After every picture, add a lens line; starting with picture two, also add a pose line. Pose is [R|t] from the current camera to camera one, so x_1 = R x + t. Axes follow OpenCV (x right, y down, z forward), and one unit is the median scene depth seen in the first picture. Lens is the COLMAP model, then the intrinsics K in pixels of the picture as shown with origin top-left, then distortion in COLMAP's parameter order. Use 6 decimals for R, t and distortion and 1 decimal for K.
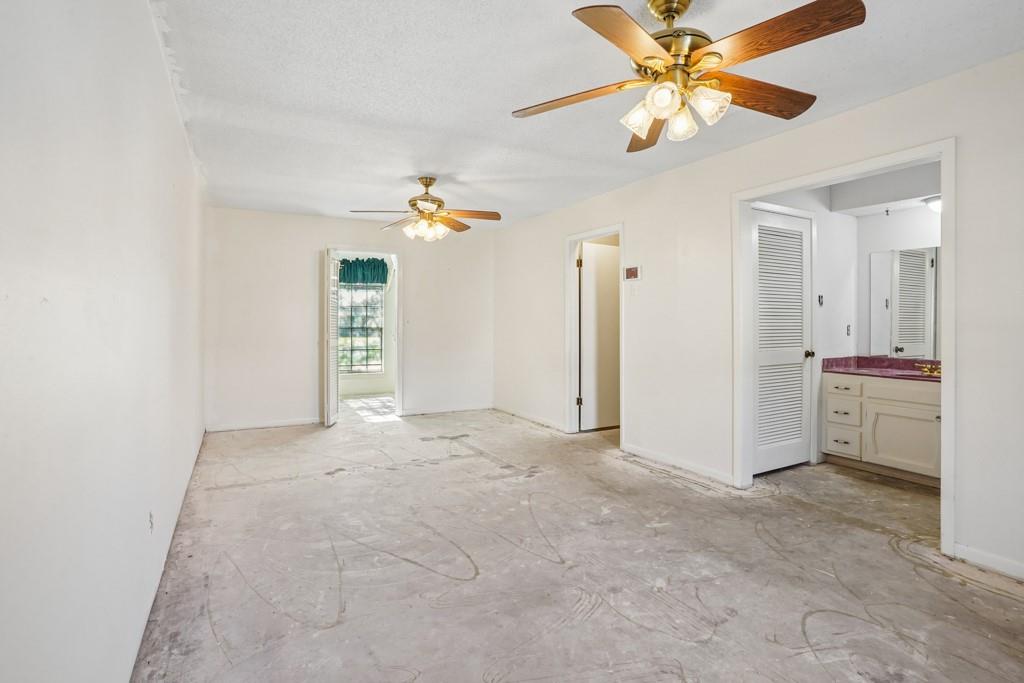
lens RADIAL K [[498.0, 0, 506.7], [0, 498.0, 342.6], [0, 0, 1]] dist [-0.050788, 0.000028]
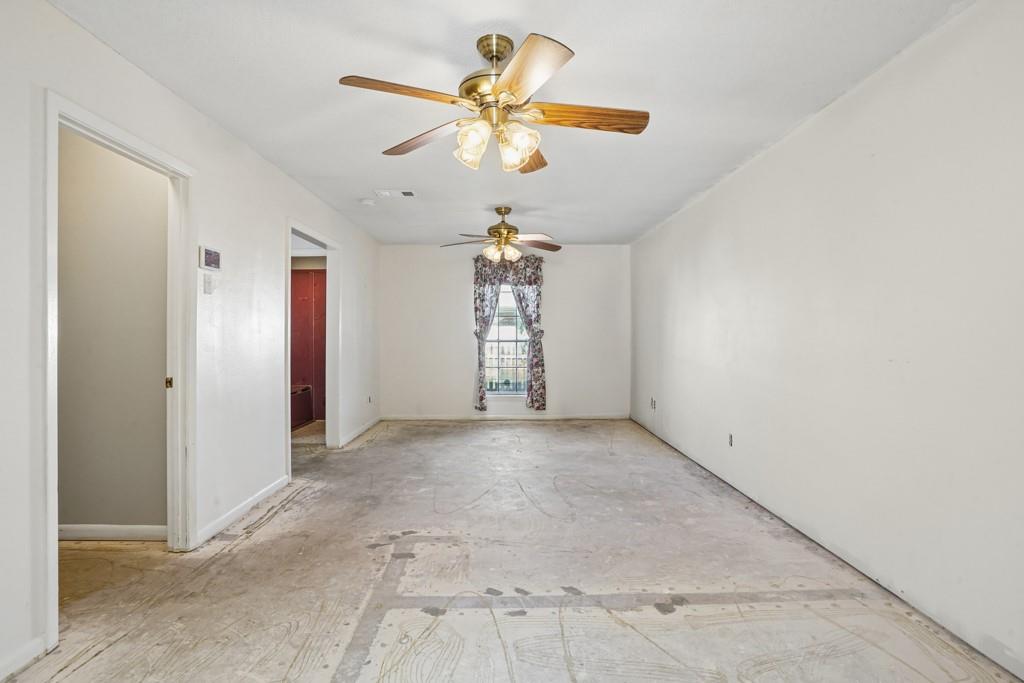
lens RADIAL K [[498.0, 0, 506.7], [0, 498.0, 342.6], [0, 0, 1]] dist [-0.050788, 0.000028]
pose [[-0.879207, -0.007767, 0.476376, -0.495867], [0.017611, 0.998654, 0.048786, -0.068812], [-0.476114, 0.051283, -0.877887, 1.739168]]
